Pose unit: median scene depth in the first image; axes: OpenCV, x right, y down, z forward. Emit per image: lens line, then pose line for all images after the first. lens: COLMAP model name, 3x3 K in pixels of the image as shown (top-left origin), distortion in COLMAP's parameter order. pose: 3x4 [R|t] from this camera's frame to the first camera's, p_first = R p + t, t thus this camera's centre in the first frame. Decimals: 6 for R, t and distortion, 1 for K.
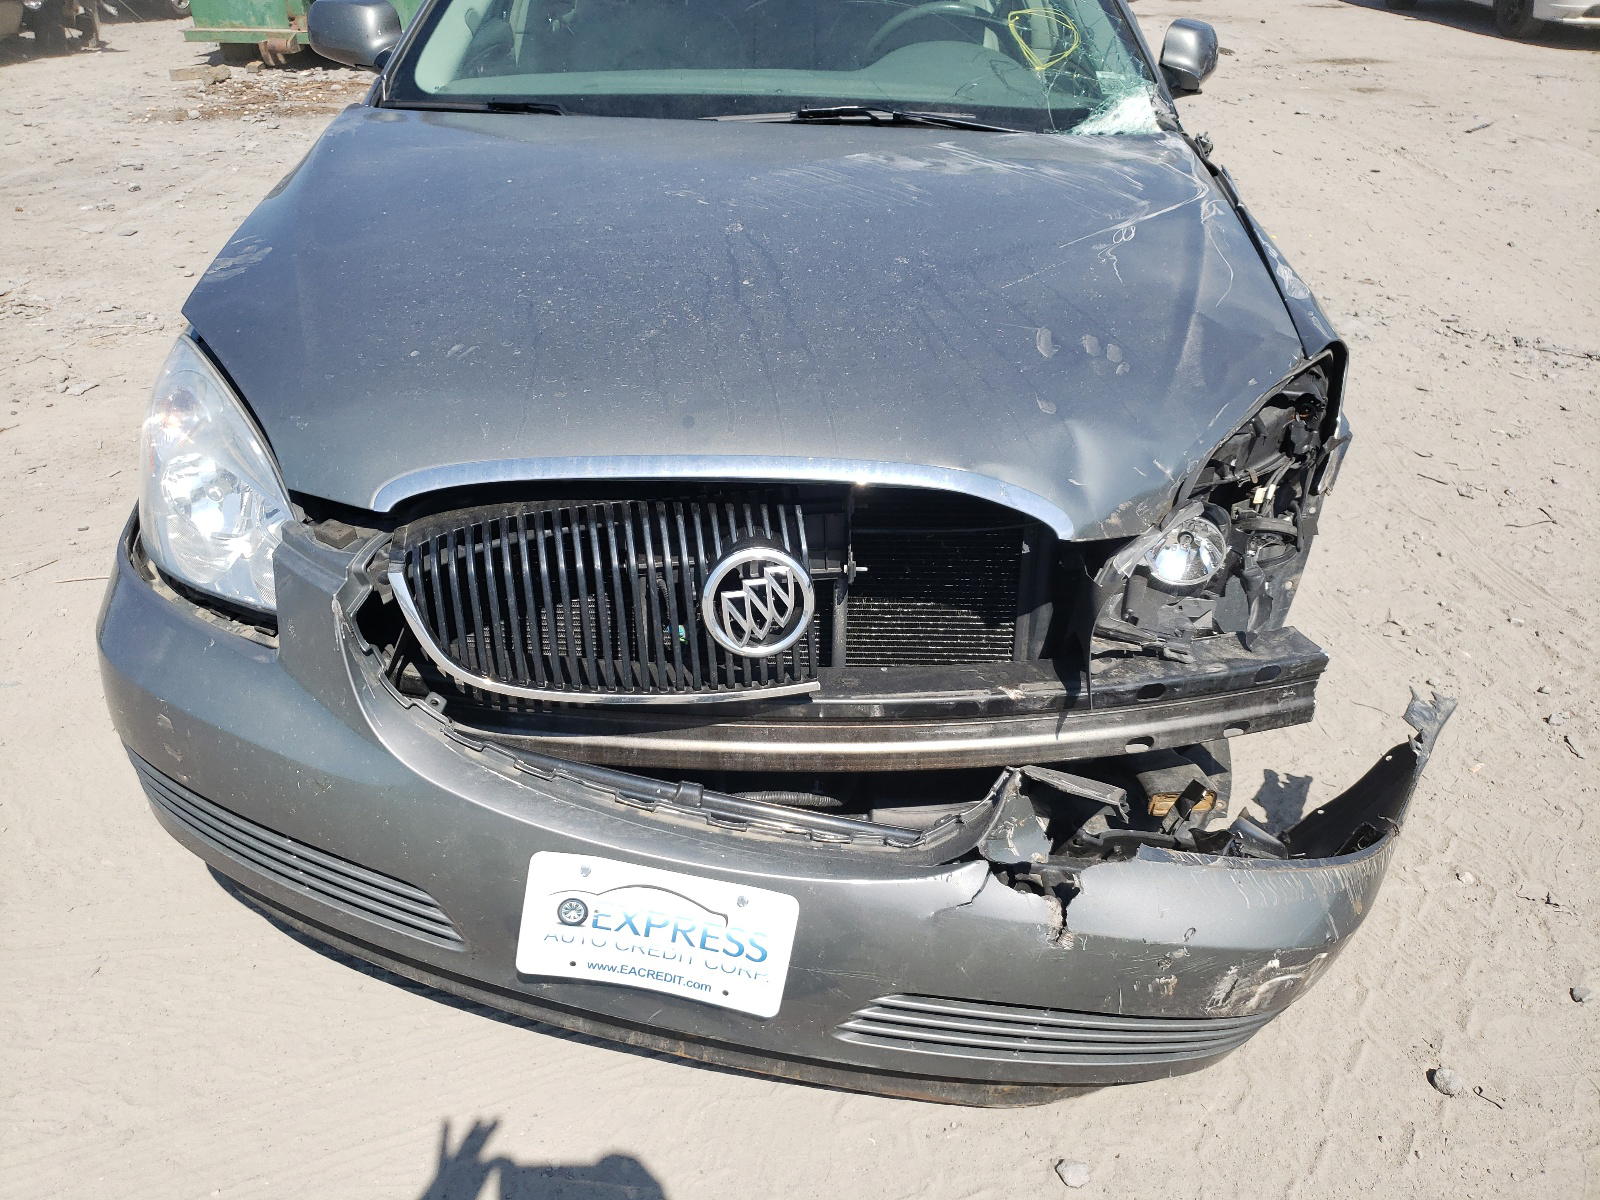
lens RADIAL K [[1287.3, 0, 800.0], [0, 1287.3, 600.0], [0, 0, 1]] dist [0.049807, -0.010940]
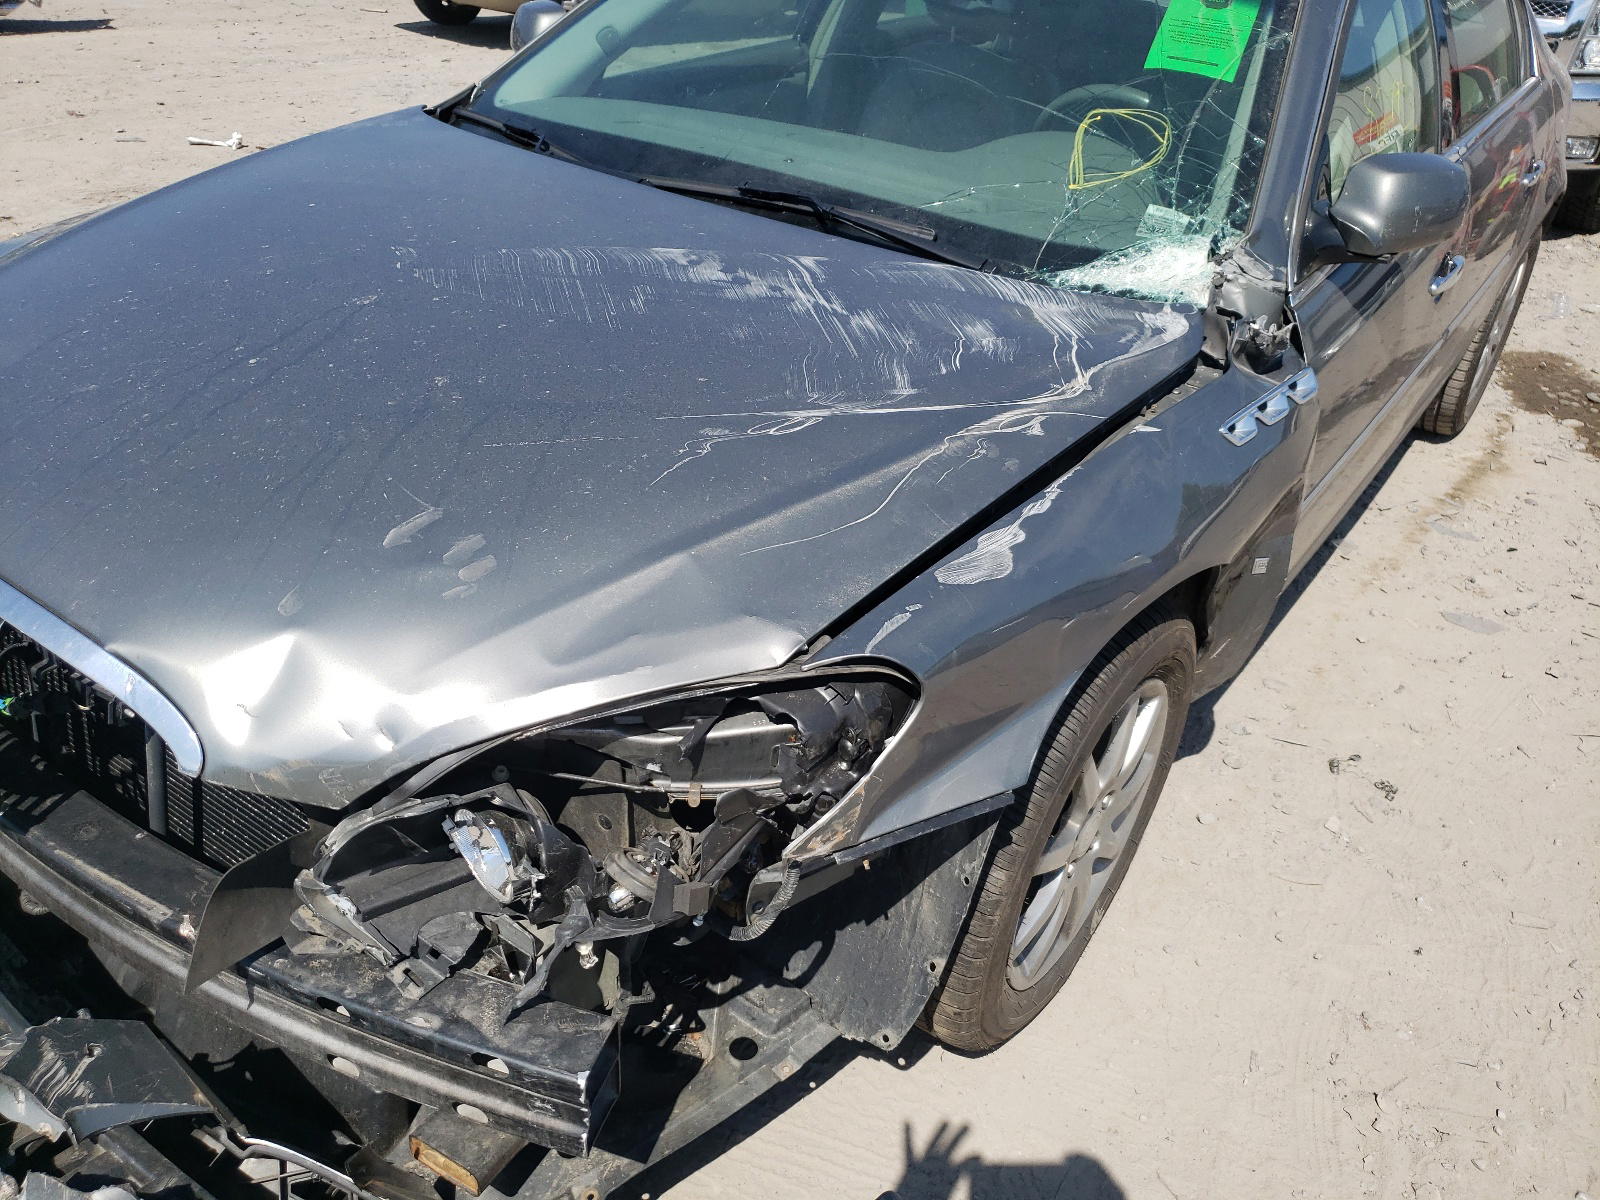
lens RADIAL K [[1287.3, 0, 800.0], [0, 1287.3, 600.0], [0, 0, 1]] dist [0.049807, -0.010940]
pose [[0.796798, 0.315550, -0.515307, 0.877226], [-0.323255, 0.943118, 0.077685, -0.326115], [0.510509, 0.104676, 0.853477, 0.523769]]
